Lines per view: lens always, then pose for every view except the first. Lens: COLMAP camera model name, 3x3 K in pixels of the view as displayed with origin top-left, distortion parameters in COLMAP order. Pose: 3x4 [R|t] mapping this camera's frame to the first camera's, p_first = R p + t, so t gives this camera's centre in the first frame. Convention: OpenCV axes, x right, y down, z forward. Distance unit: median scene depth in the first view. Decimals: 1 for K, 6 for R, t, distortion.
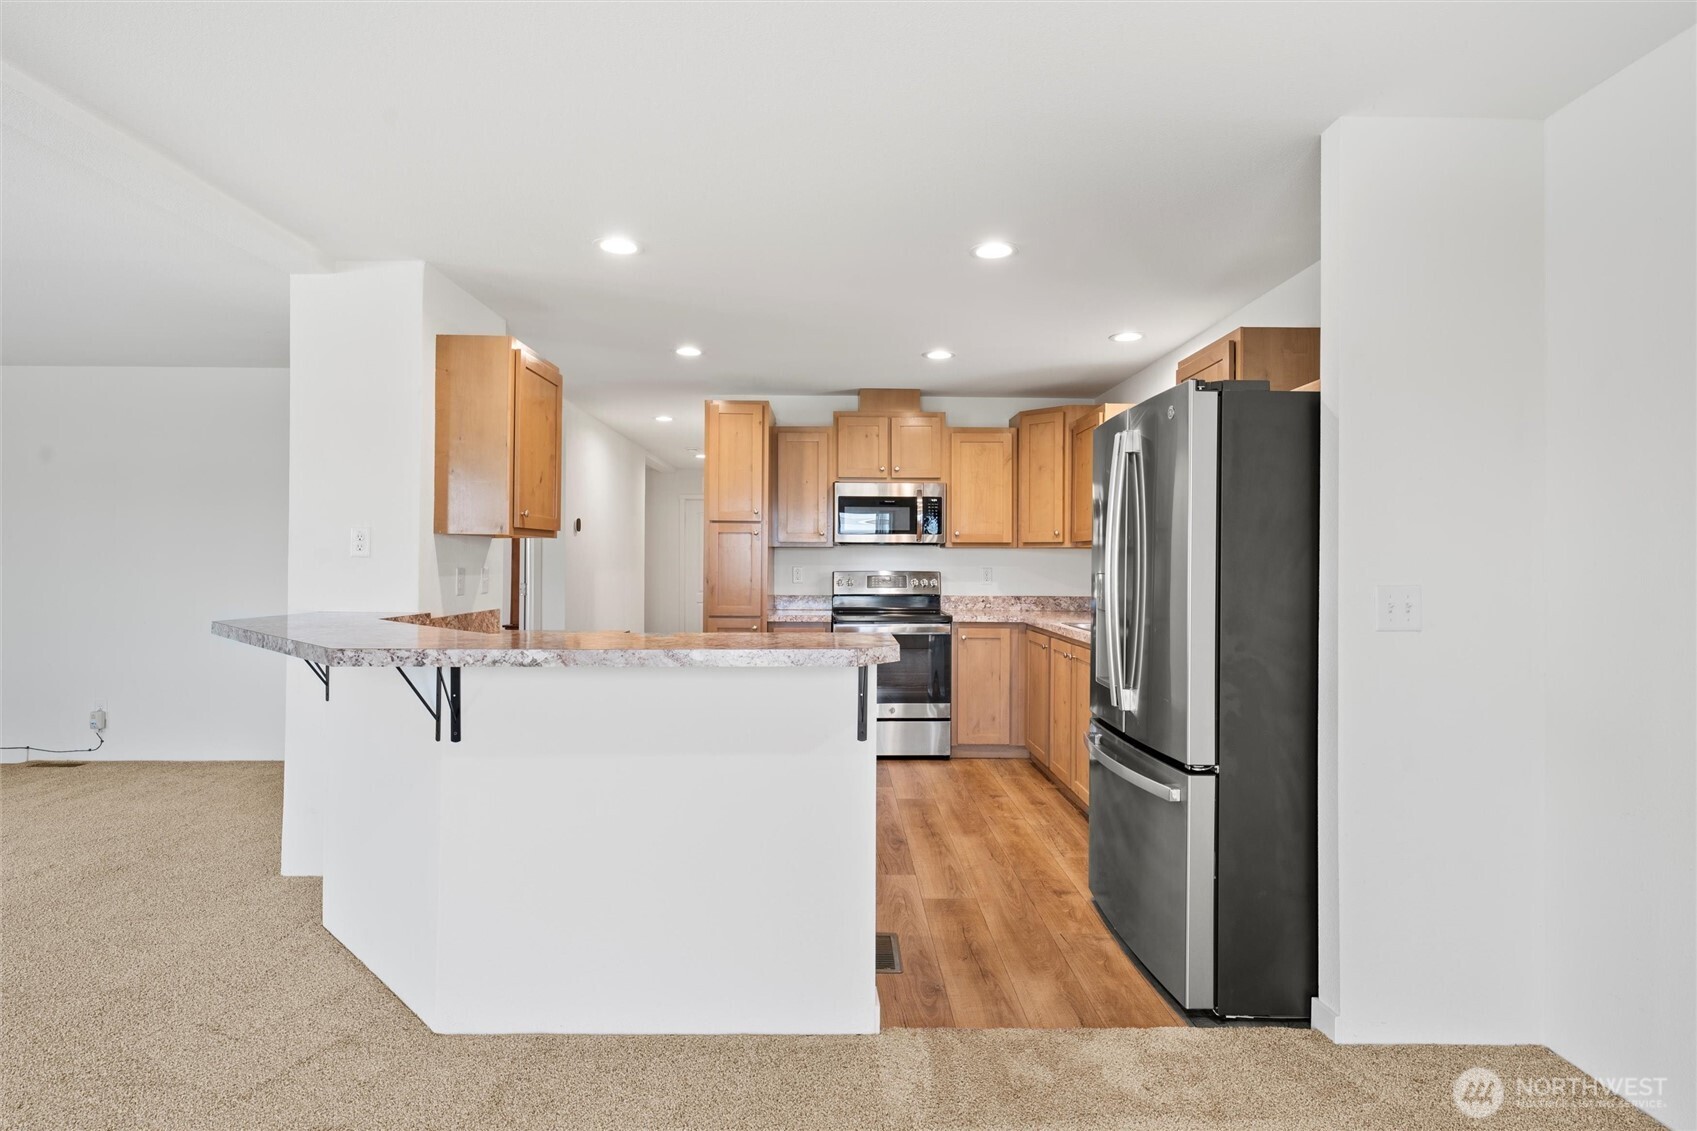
lens RADIAL K [[873.7, 0, 842.6], [0, 873.7, 559.5], [0, 0, 1]] dist [0.002829, 0.000697]
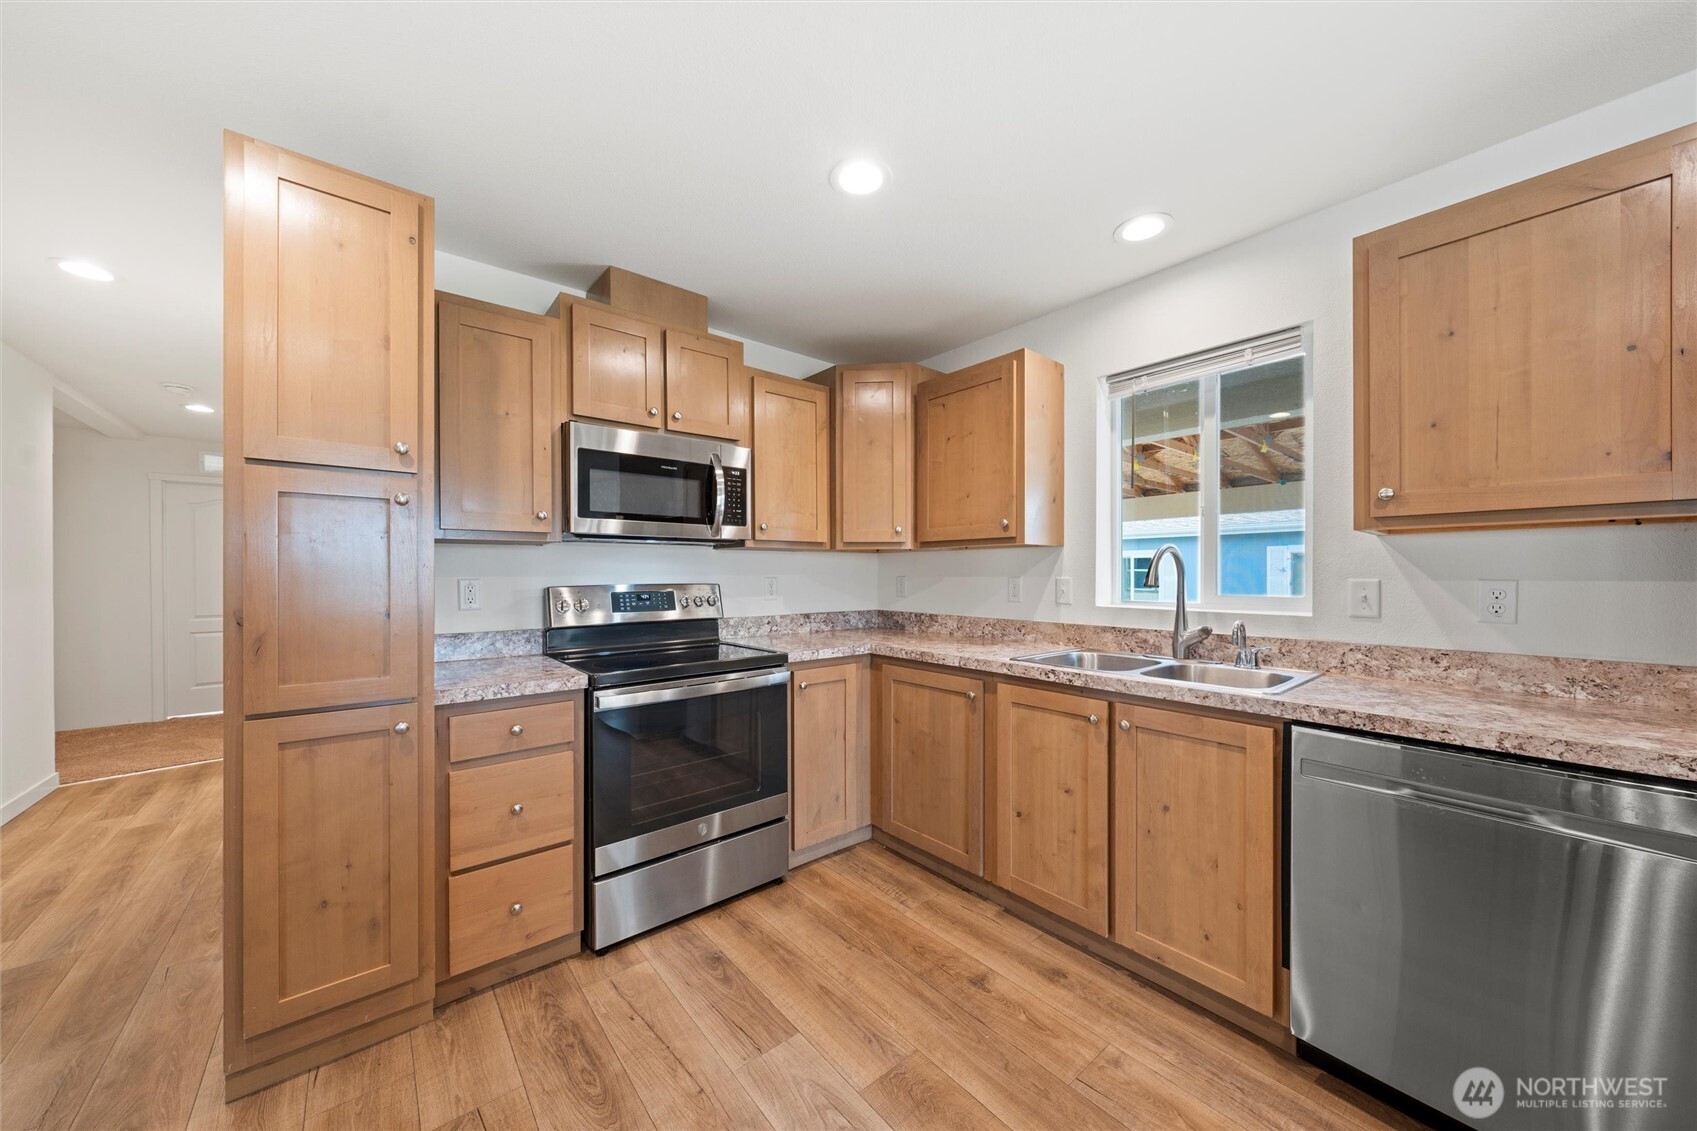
lens RADIAL K [[586.0, 0, 842.1], [0, 586.0, 574.5], [0, 0, 1]] dist [-0.001747, -0.000172]
pose [[0.779433, -0.007763, 0.626437, -0.117122], [0.004136, 0.999965, 0.007247, 0.004447], [-0.626472, -0.003058, 0.779438, 0.685773]]
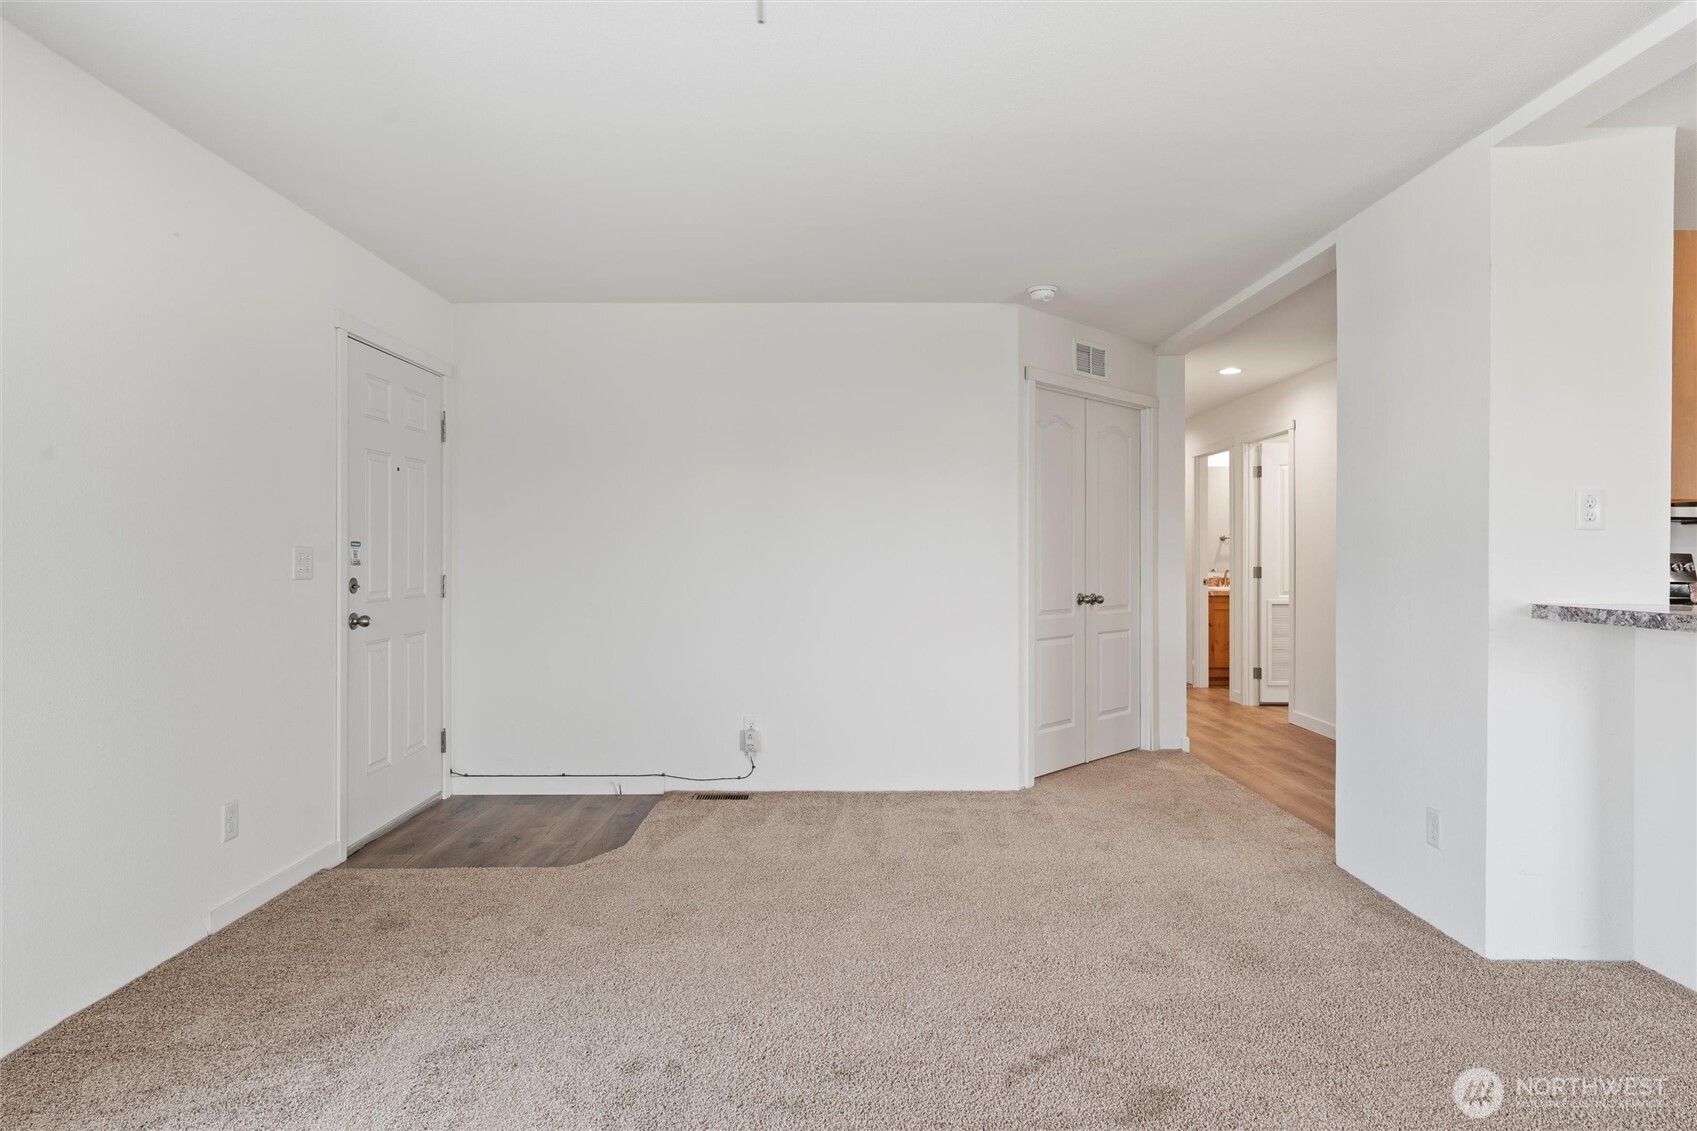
lens RADIAL K [[966.2, 0, 849.3], [0, 966.2, 554.7], [0, 0, 1]] dist [-0.000463, 0.000809]
pose [[0.999940, -0.003925, -0.010206, -0.775992], [0.003976, 0.999979, 0.005025, 0.007751], [0.010186, -0.005066, 0.999935, 0.114690]]
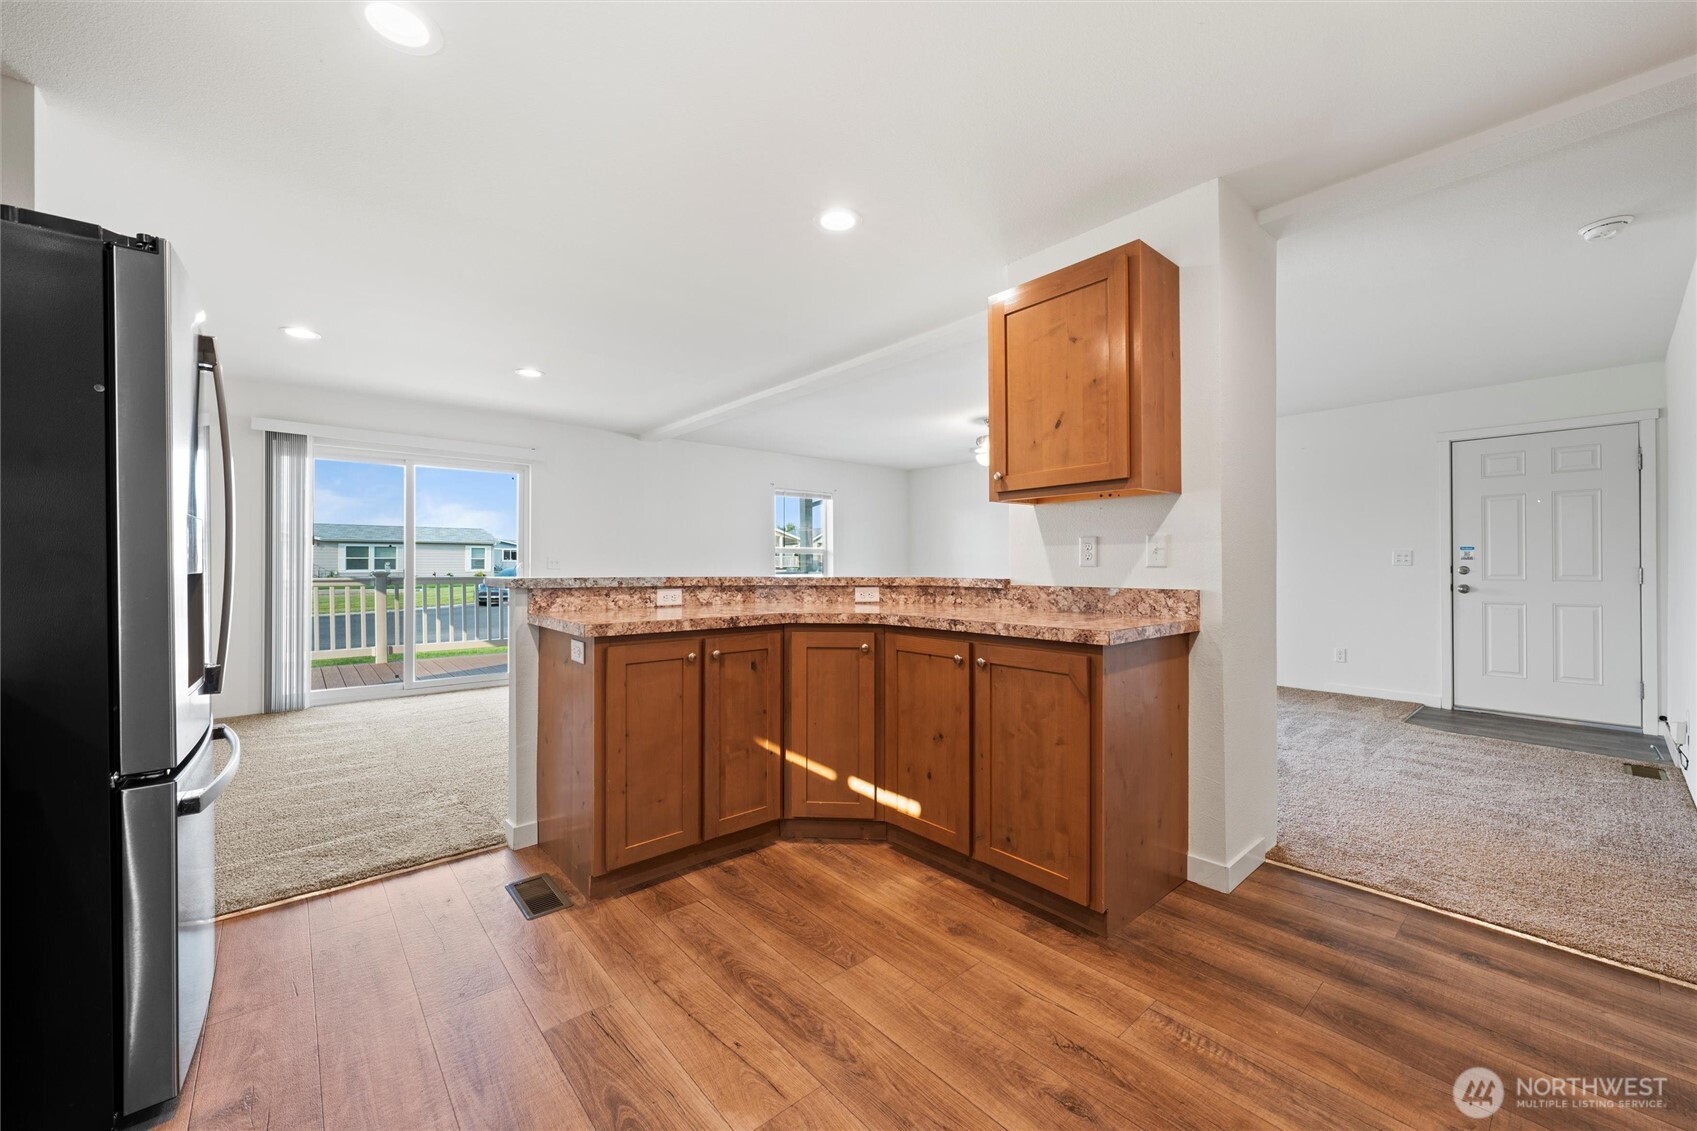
lens RADIAL K [[651.8, 0, 848.5], [0, 651.8, 565.5], [0, 0, 1]] dist [-0.003537, -0.000420]
pose [[-0.762502, -0.003705, -0.646975, 0.142173], [-0.001315, 0.999990, -0.004176, 0.031694], [0.646984, -0.002334, -0.762500, 0.989427]]
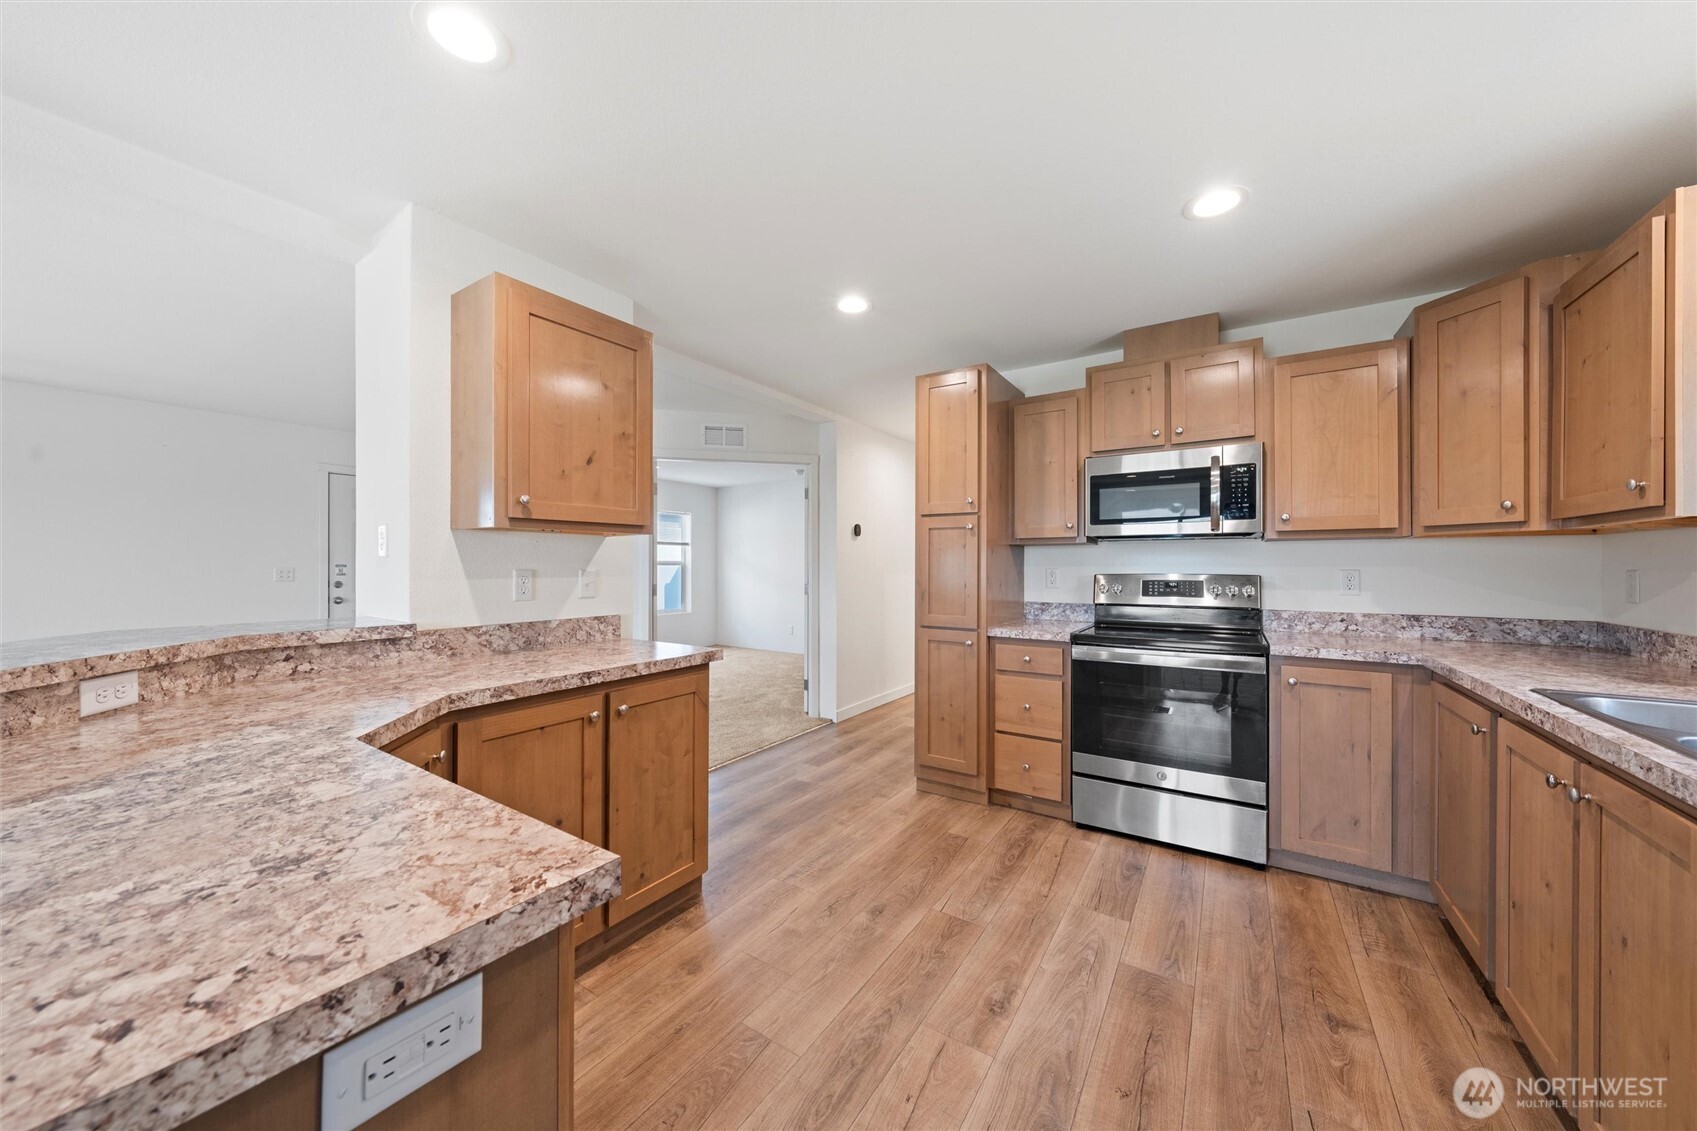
lens RADIAL K [[585.1, 0, 842.6], [0, 585.1, 564.5], [0, 0, 1]] dist [-0.001092, -0.000075]
pose [[0.827343, -0.005197, -0.561673, 0.115356], [0.004702, 0.999986, -0.002327, 0.005794], [0.561677, -0.000716, 0.827356, 0.505793]]
